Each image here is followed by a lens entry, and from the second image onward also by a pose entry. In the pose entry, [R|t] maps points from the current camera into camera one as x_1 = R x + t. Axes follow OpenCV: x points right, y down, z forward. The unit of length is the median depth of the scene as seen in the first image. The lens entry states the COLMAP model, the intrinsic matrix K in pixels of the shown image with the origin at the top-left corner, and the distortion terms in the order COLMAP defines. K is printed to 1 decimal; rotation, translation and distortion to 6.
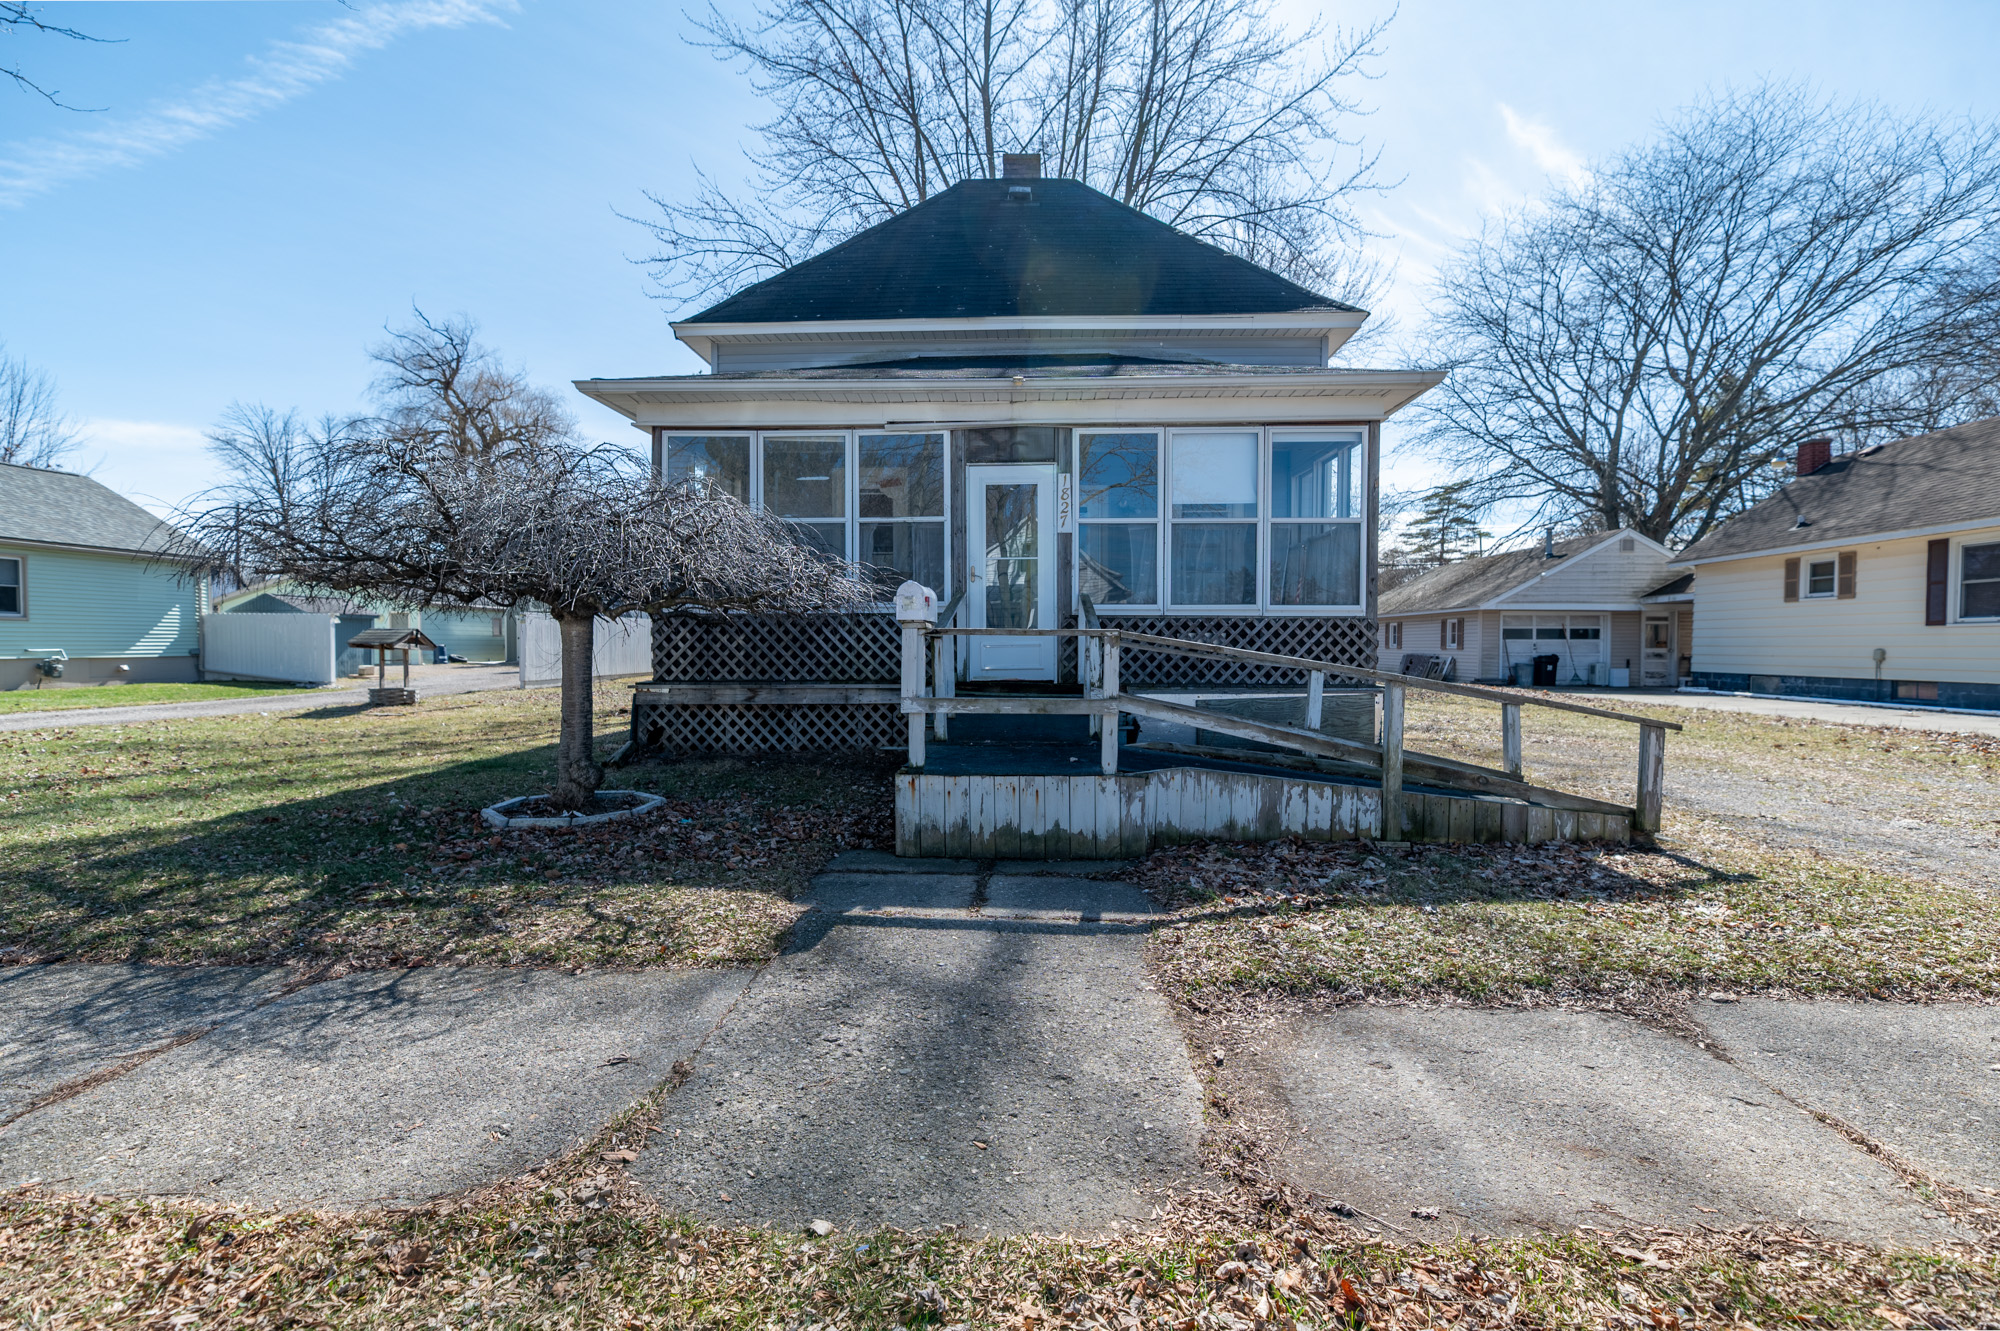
lens RADIAL K [[846.7, 0, 1006.7], [0, 846.7, 656.6], [0, 0, 1]] dist [0.000806, 0.000598]
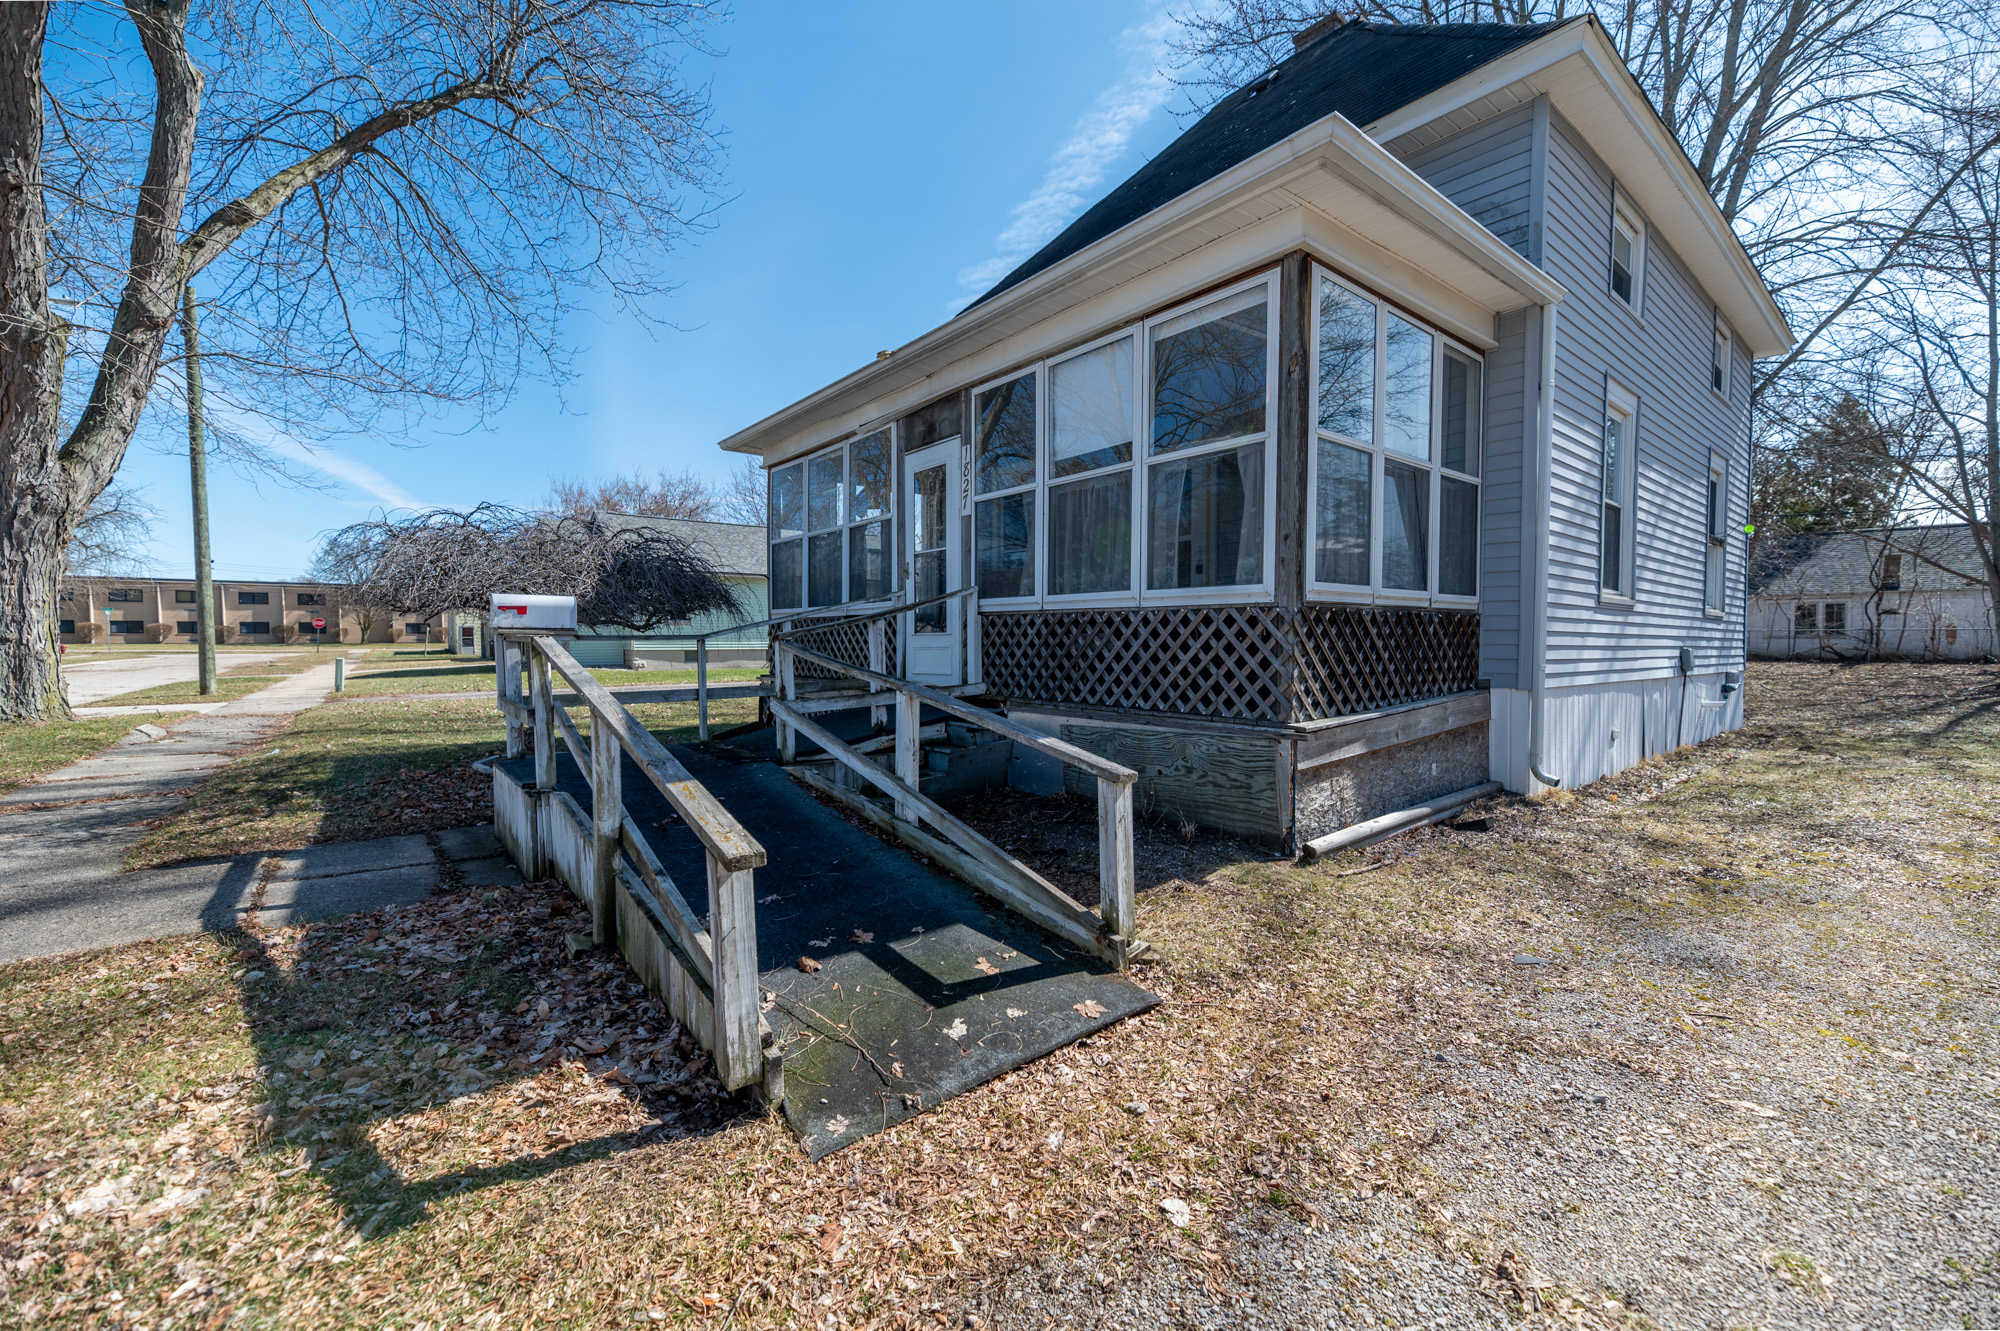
lens RADIAL K [[809.8, 0, 1006.0], [0, 809.8, 666.8], [0, 0, 1]] dist [0.003201, -0.000030]
pose [[0.650200, 0.029548, -0.759188, 0.722536], [-0.010345, 0.999495, 0.030041, -0.018687], [0.759693, -0.011679, 0.650177, 0.501652]]
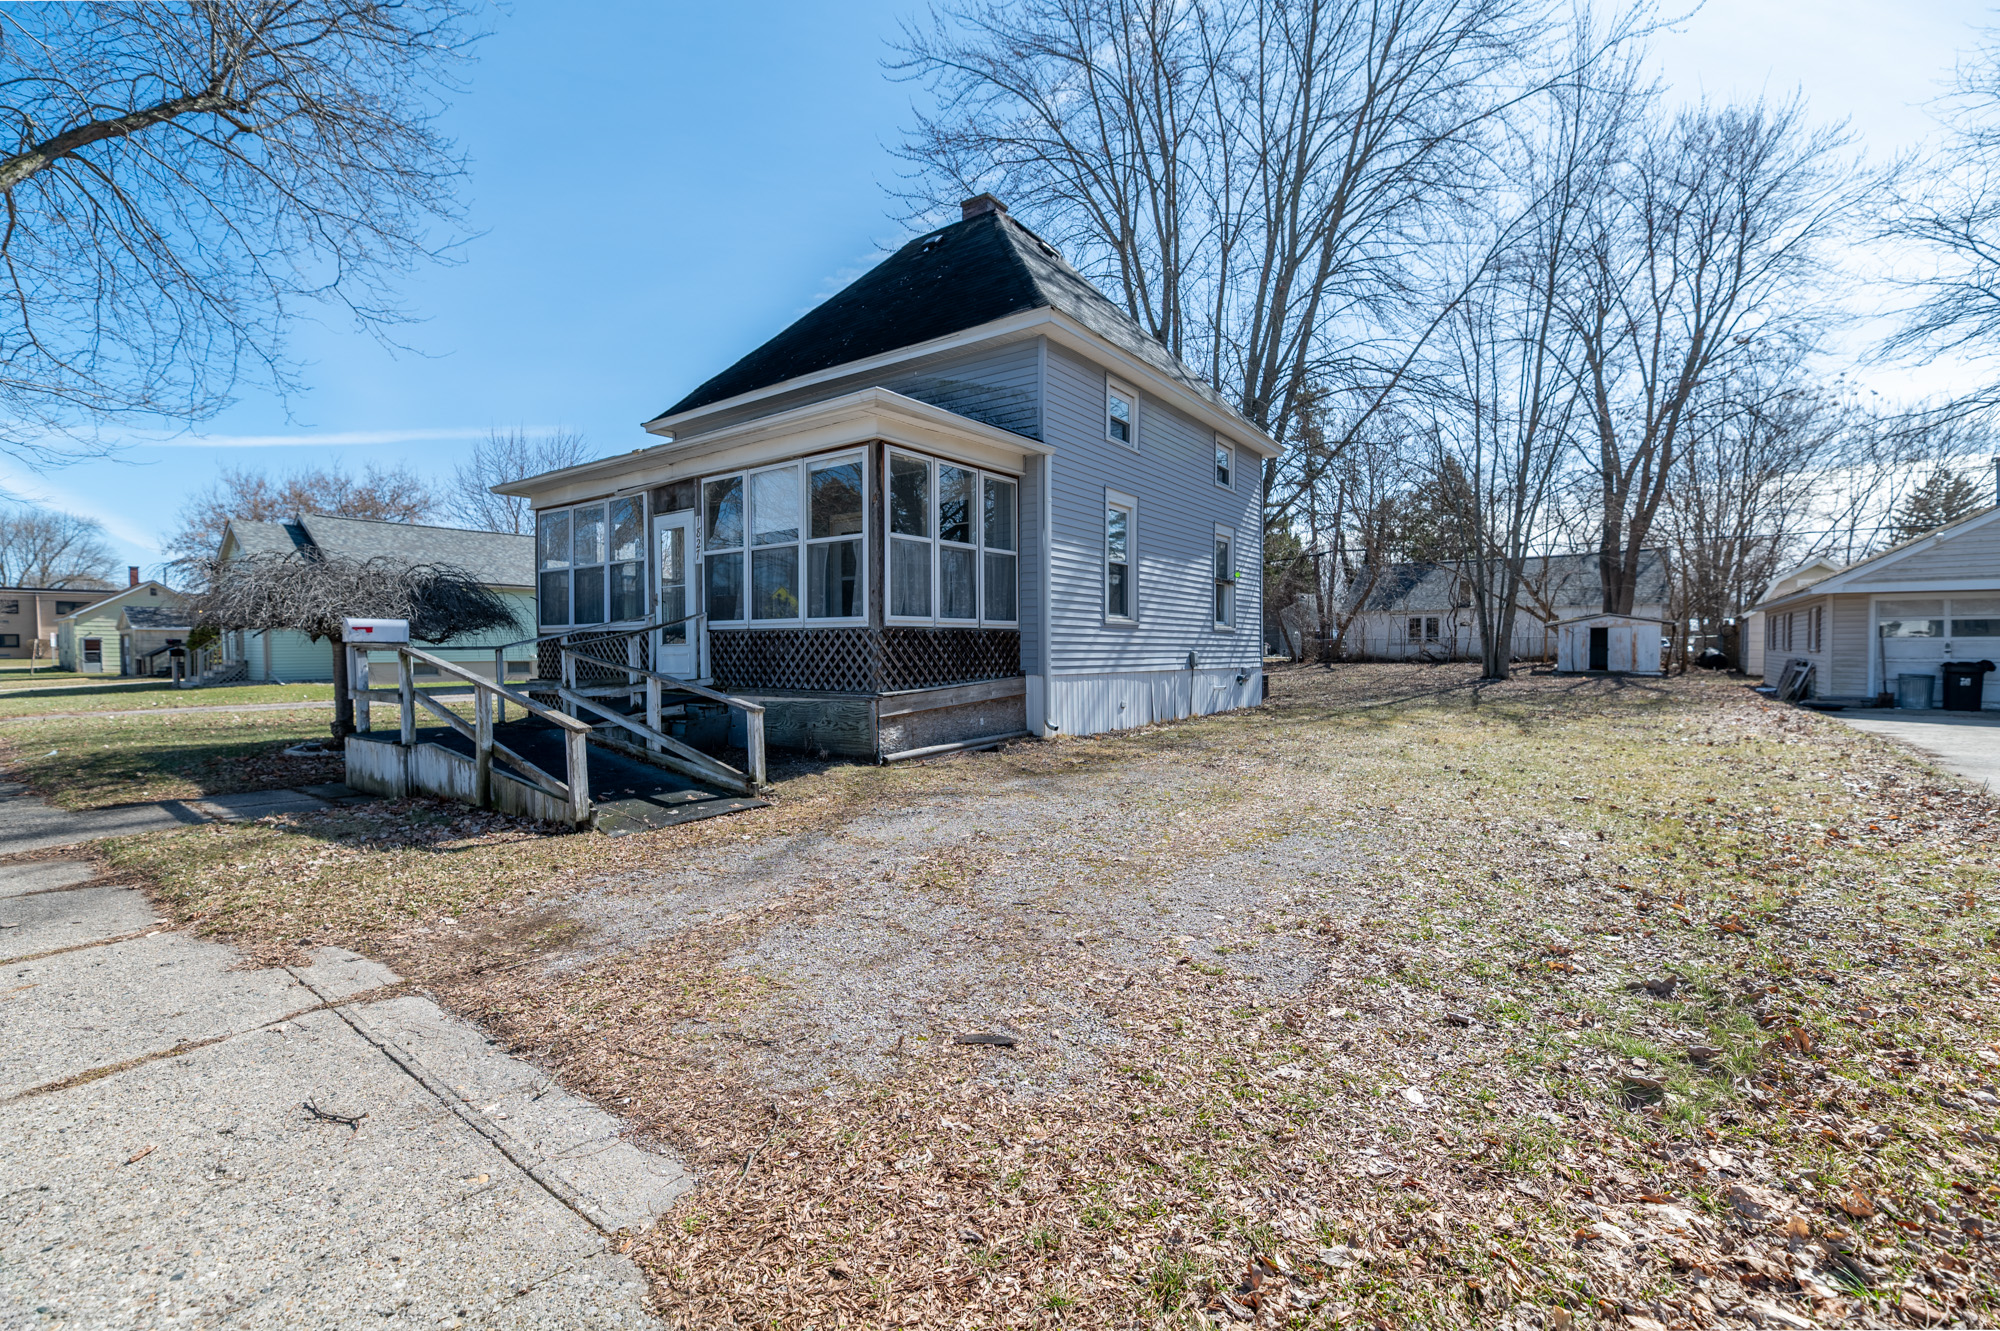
lens RADIAL K [[846.7, 0, 1006.9], [0, 846.7, 665.0], [0, 0, 1]] dist [0.000806, 0.000598]
pose [[0.824022, 0.009990, -0.566470, 1.160117], [-0.003141, 0.999910, 0.013065, -0.014415], [0.566550, -0.008987, 0.823979, 0.227830]]
